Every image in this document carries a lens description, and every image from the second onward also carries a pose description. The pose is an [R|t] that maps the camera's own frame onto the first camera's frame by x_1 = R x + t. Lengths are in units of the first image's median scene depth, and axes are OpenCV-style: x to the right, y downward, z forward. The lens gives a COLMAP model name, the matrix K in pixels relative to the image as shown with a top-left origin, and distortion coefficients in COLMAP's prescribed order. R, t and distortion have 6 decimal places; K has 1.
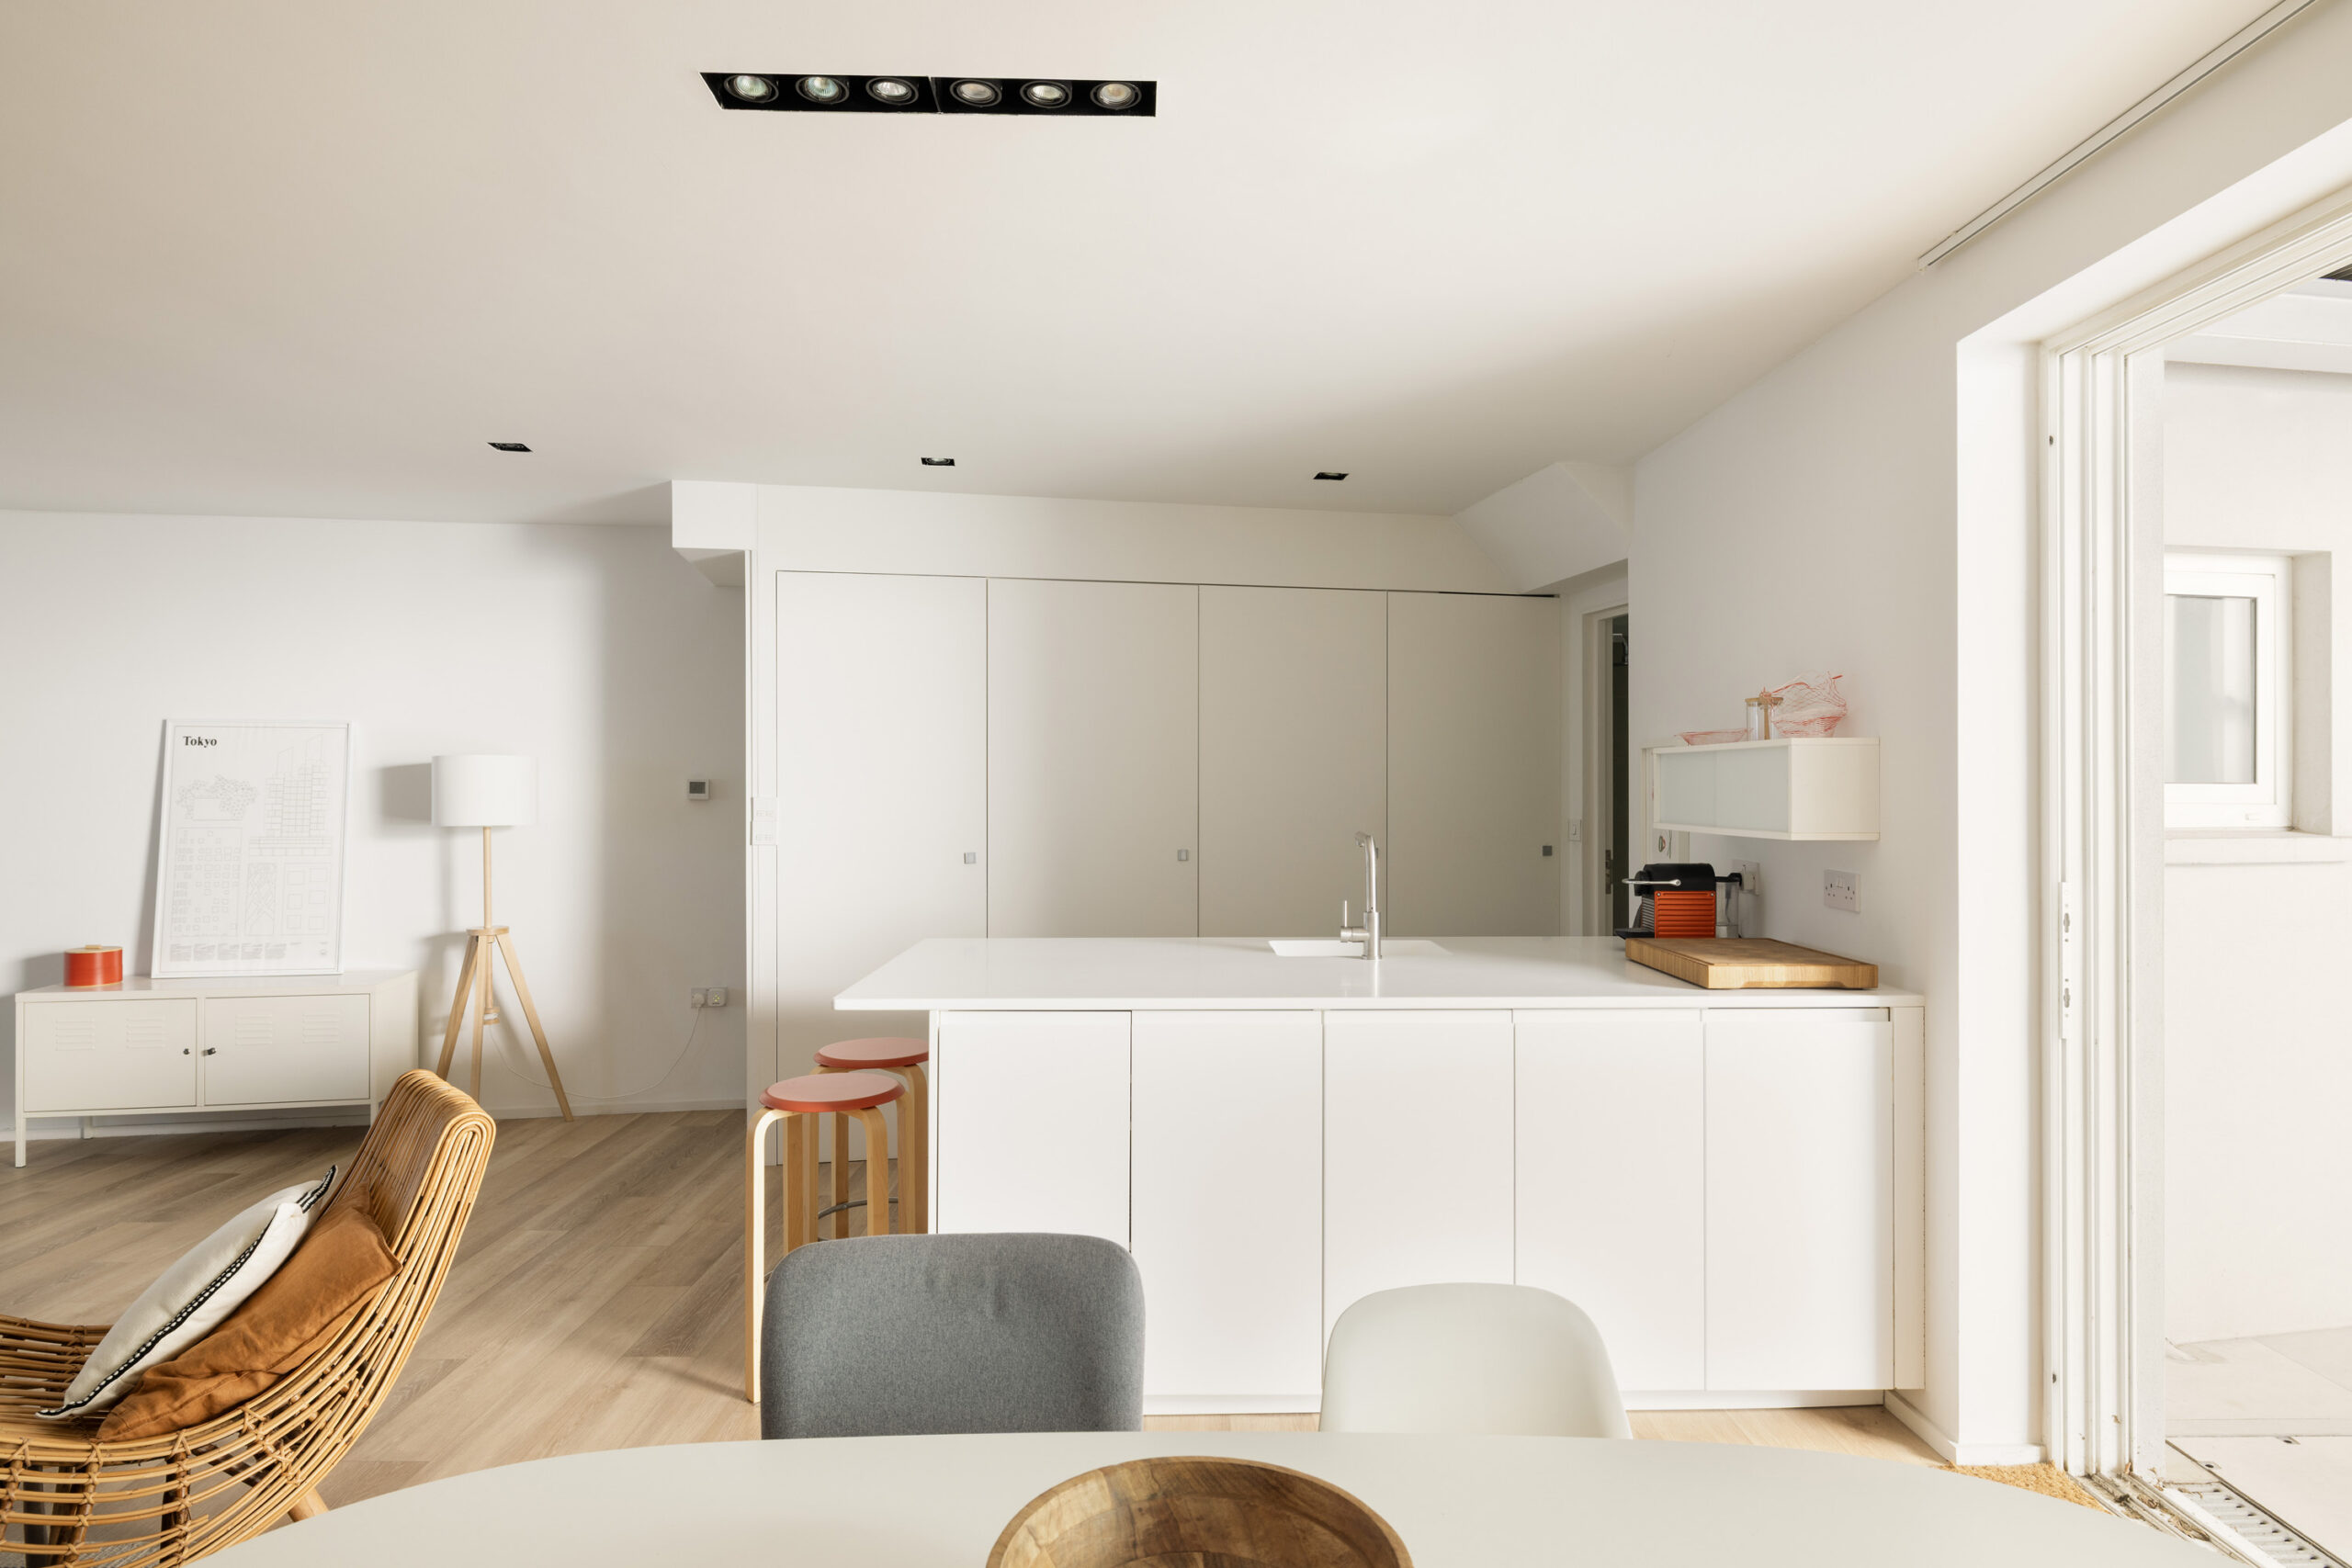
lens RADIAL K [[1316.2, 0, 1176.0], [0, 1316.2, 784.0], [0, 0, 1]] dist [-0.000275, -0.000043]
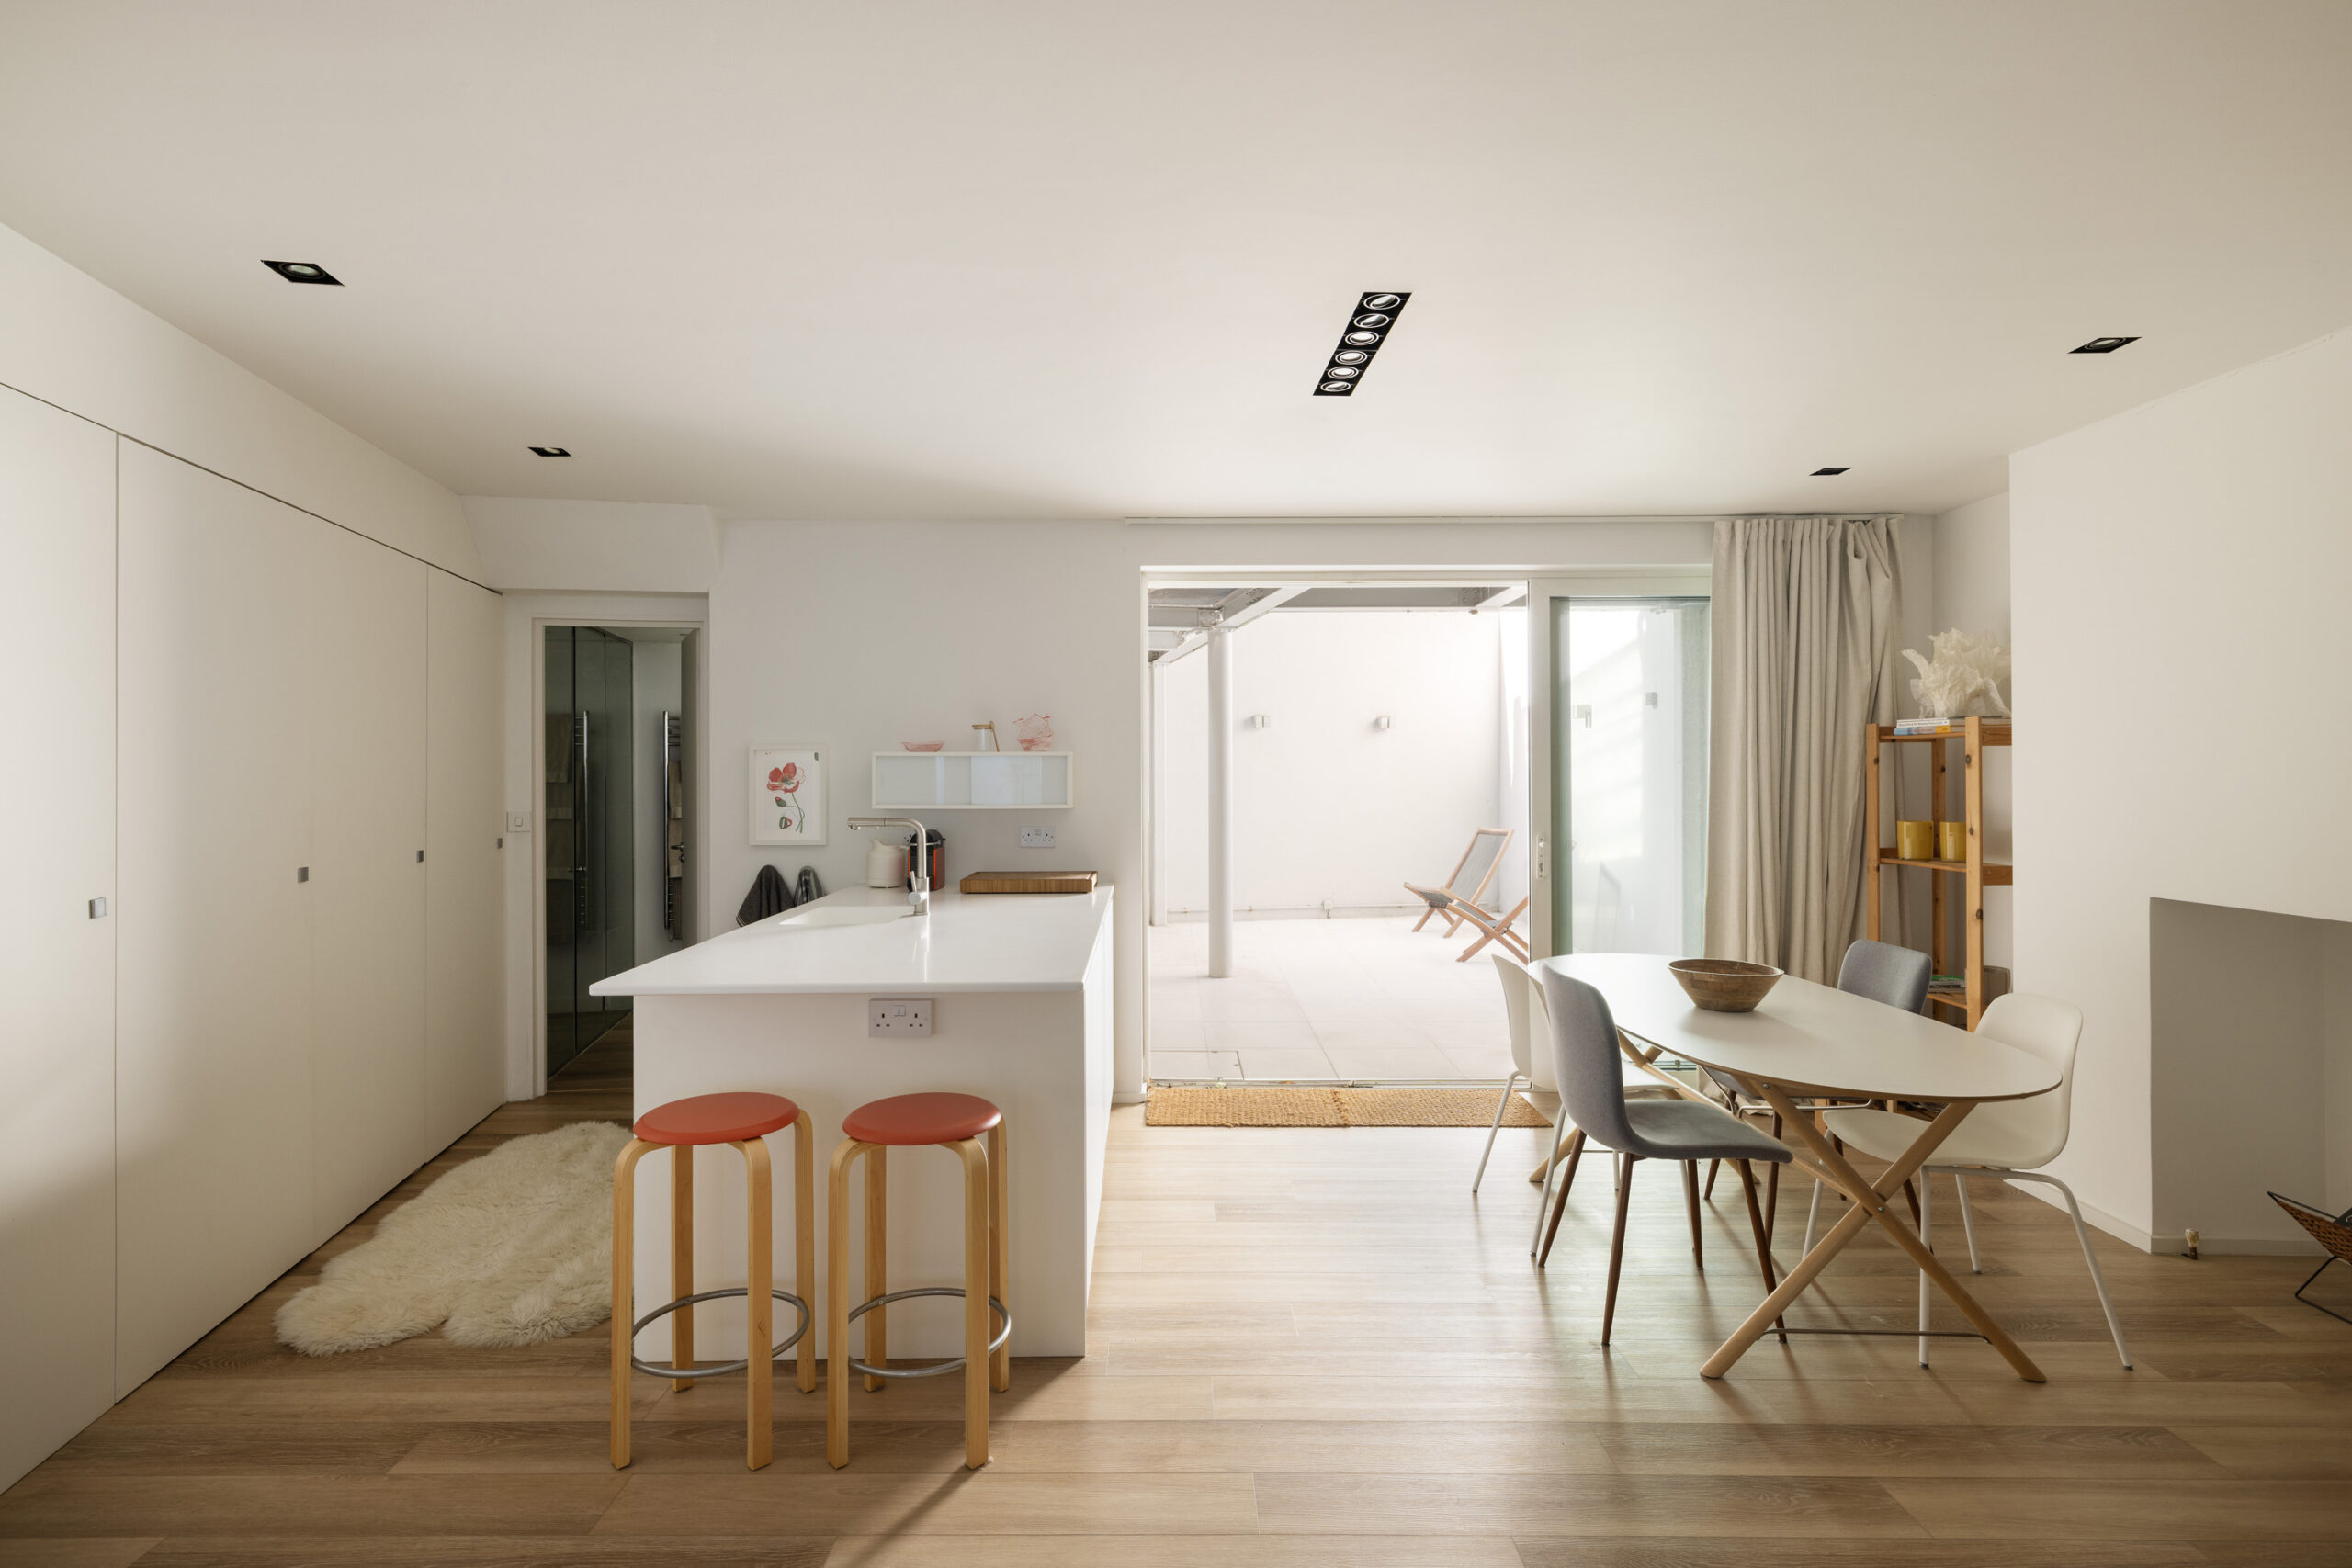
lens RADIAL K [[1091.5, 0, 1176.0], [0, 1091.5, 784.0], [0, 0, 1]] dist [-0.000710, -0.000120]
pose [[0.015542, -0.009075, 0.999838, -0.918830], [0.001379, 0.999958, 0.009054, -0.004427], [-0.999878, 0.001238, 0.015554, 0.737996]]
